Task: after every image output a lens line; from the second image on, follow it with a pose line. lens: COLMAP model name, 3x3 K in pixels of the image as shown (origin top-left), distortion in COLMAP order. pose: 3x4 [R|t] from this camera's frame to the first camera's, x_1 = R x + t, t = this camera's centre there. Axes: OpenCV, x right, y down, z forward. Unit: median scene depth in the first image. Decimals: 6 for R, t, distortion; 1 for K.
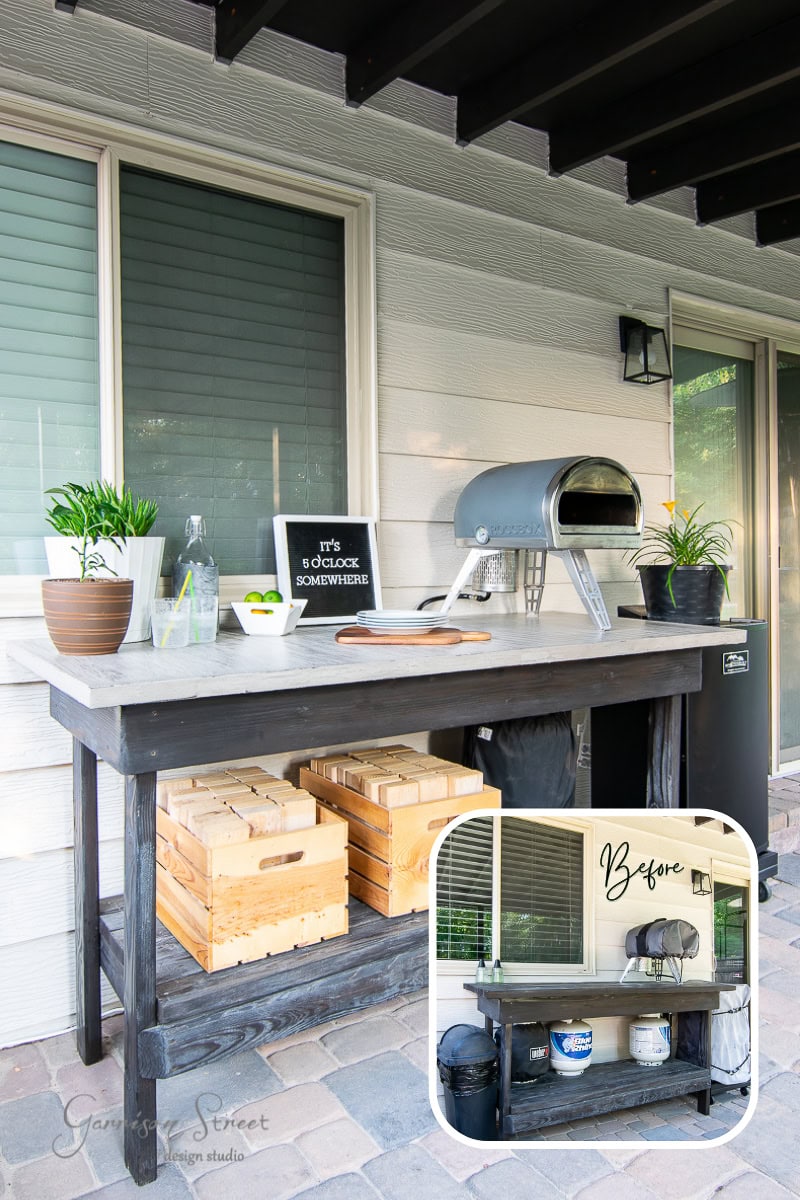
lens RADIAL K [[840.2, 0, 400.9], [0, 840.2, 575.8], [0, 0, 1]] dist [-0.003275, -0.001221]
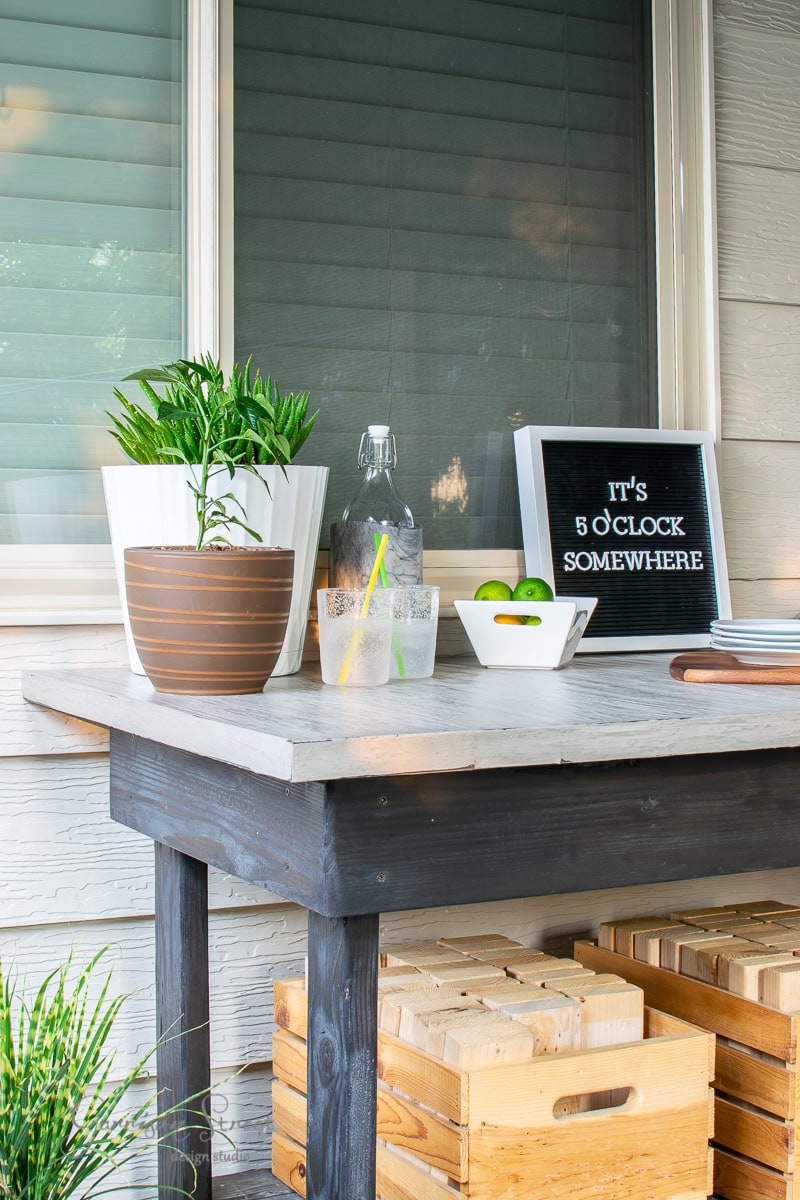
lens RADIAL K [[1885.5, 0, 424.6], [0, 1885.5, 597.8], [0, 0, 1]] dist [-0.186439, 0.153258]
pose [[0.995969, 0.003754, -0.089623, -0.103980], [-0.003343, 0.999983, 0.004738, 0.021491], [0.089639, -0.004419, 0.995964, -0.089643]]
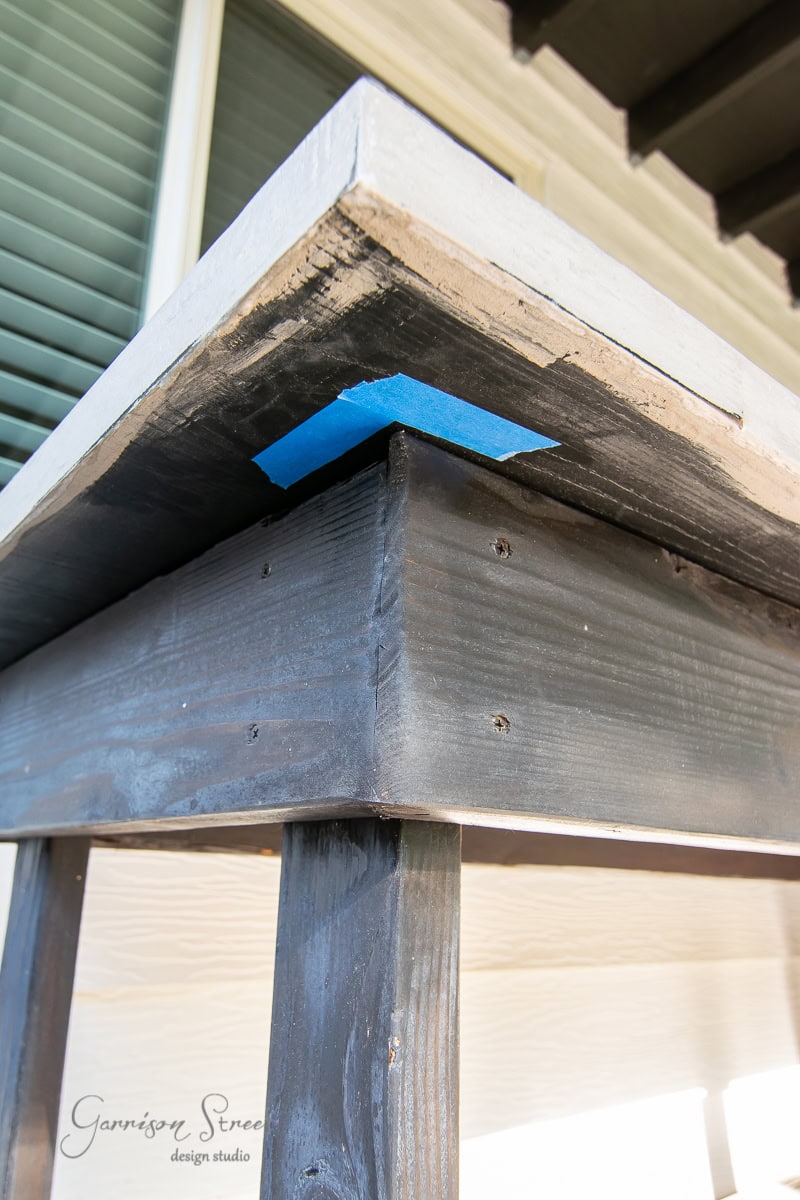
lens RADIAL K [[914.0, 0, 401.0], [0, 914.0, 599.8], [0, 0, 1]] dist [-0.040187, -0.000161]
pose [[0.997350, 0.037209, 0.062510, -0.209274], [-0.015281, 0.947276, -0.320054, 0.159570], [-0.071123, 0.318251, 0.945335, 0.489327]]
